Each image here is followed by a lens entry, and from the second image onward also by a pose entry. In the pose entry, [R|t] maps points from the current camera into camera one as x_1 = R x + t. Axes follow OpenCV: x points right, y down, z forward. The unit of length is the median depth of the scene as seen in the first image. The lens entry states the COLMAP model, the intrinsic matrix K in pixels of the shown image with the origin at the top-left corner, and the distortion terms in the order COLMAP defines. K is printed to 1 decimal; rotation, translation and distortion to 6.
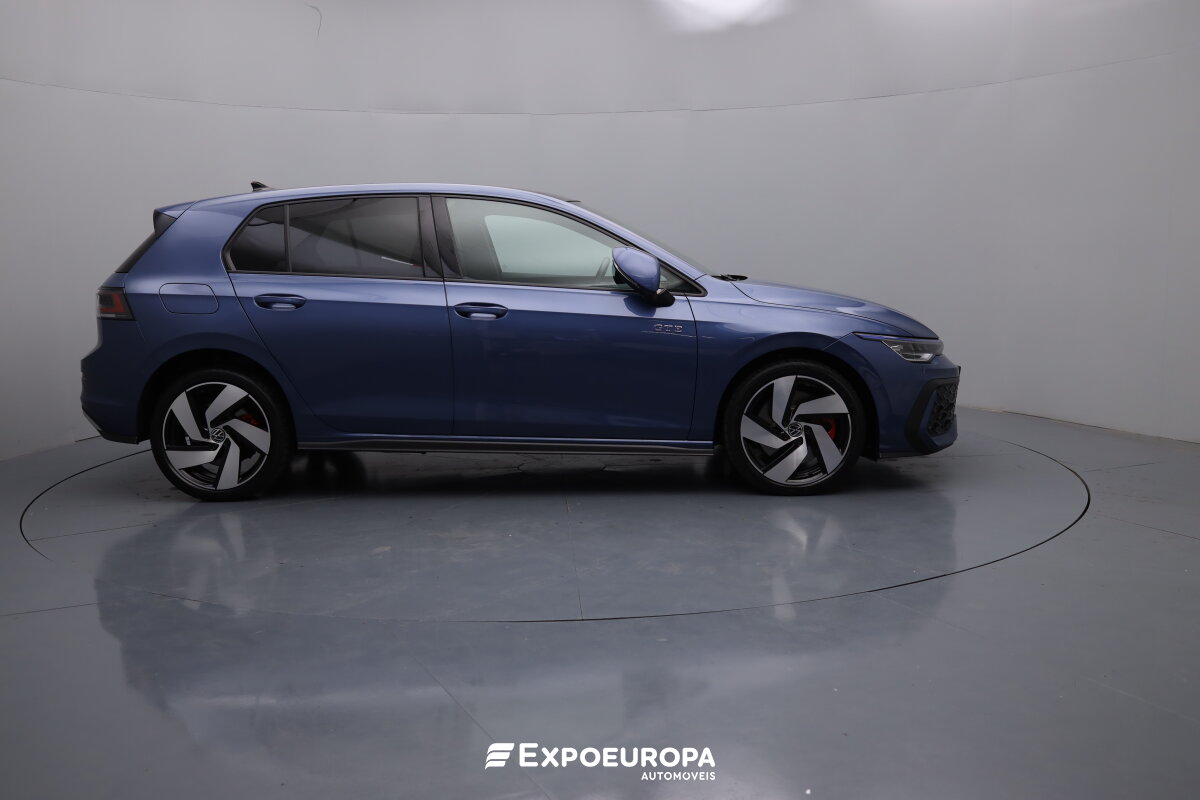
lens RADIAL K [[1204.5, 0, 600.0], [0, 1204.5, 400.0], [0, 0, 1]] dist [0.006545, 0.001649]
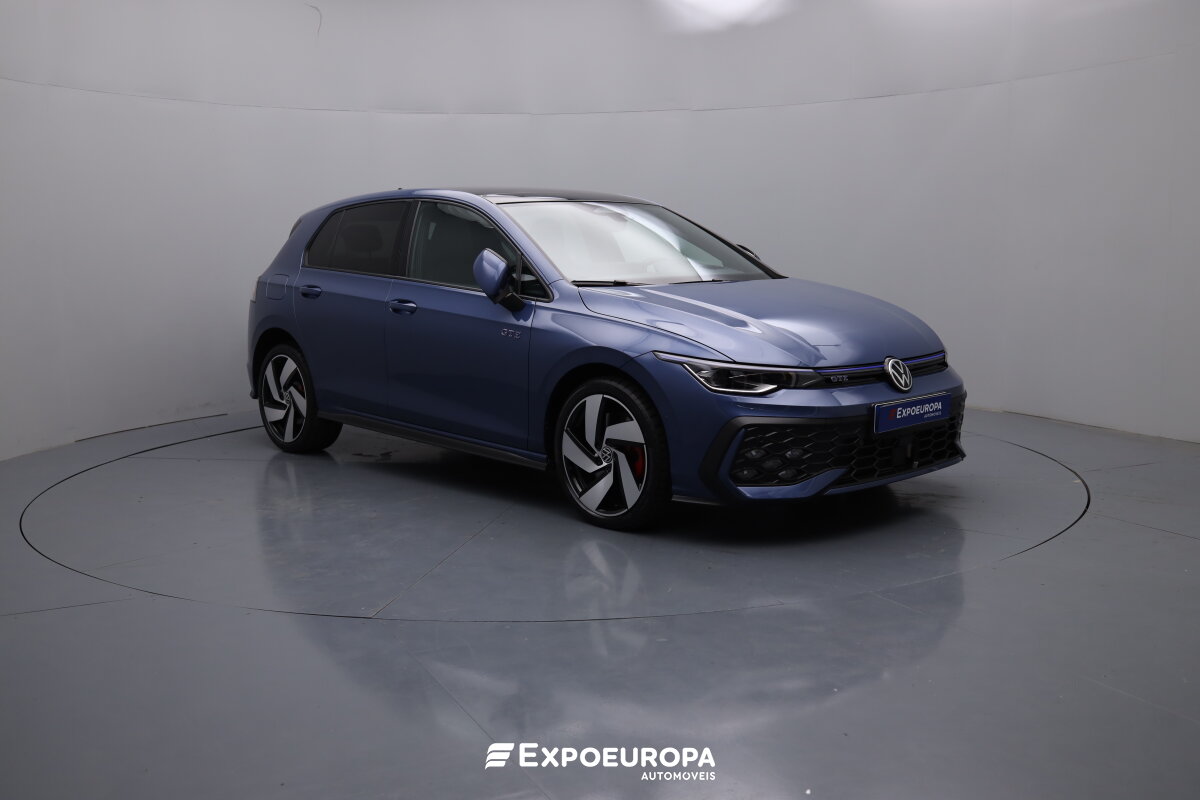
lens RADIAL K [[1204.5, 0, 600.0], [0, 1204.5, 400.0], [0, 0, 1]] dist [0.006545, 0.001649]
pose [[0.698224, 0.100712, -0.708759, 0.794813], [-0.118275, 0.992678, 0.024539, -0.037881], [0.706041, 0.066695, 0.705023, 0.354994]]
